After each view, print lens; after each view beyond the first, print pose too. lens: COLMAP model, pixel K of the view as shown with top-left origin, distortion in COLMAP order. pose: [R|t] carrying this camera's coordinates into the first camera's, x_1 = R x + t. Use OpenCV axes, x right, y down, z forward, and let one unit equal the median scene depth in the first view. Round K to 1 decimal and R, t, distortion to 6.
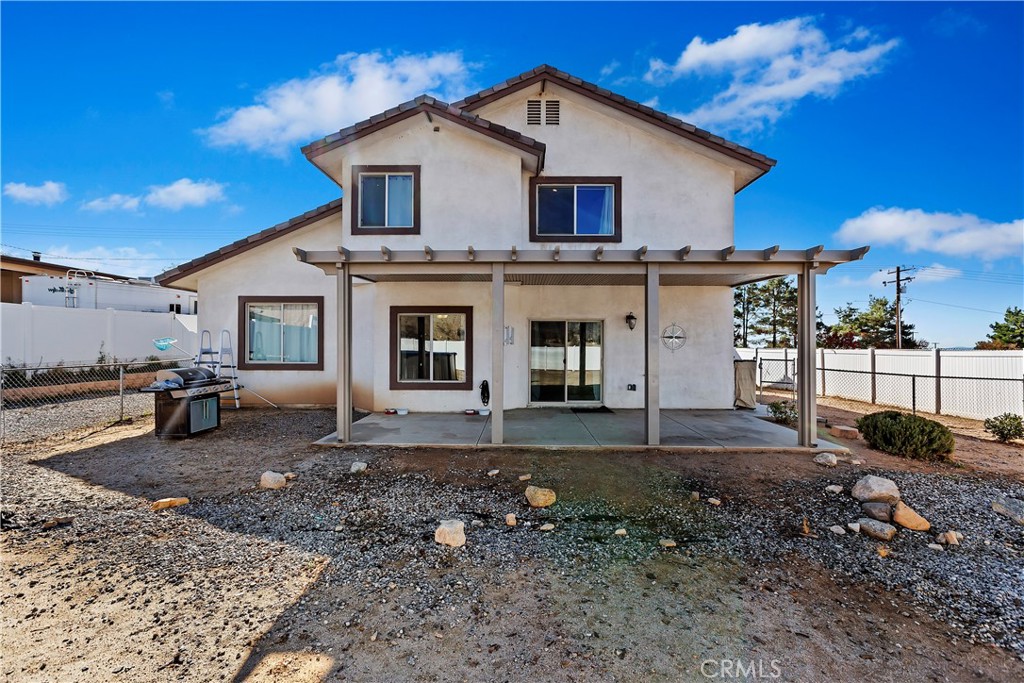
lens RADIAL K [[465.0, 0, 509.2], [0, 465.0, 347.0], [0, 0, 1]] dist [0.009186, 0.000360]
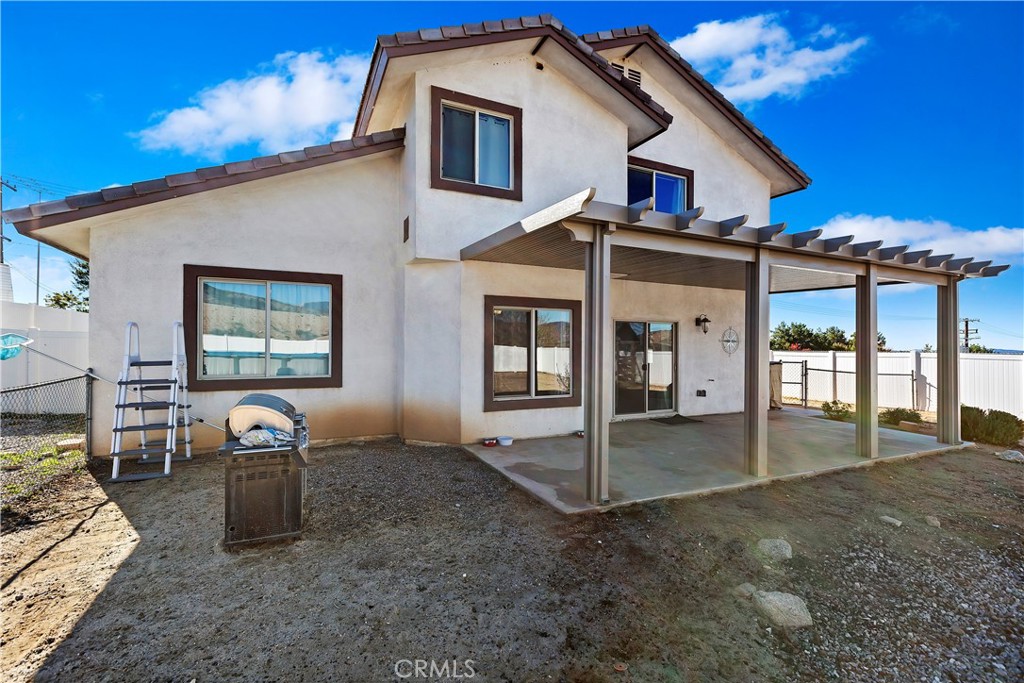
lens RADIAL K [[465.0, 0, 509.2], [0, 465.0, 347.0], [0, 0, 1]] dist [0.009186, 0.000360]
pose [[0.893586, 0.001586, 0.448889, -0.514592], [-0.001528, 0.999999, -0.000491, -0.007223], [-0.448889, -0.000248, 0.893588, 0.322966]]
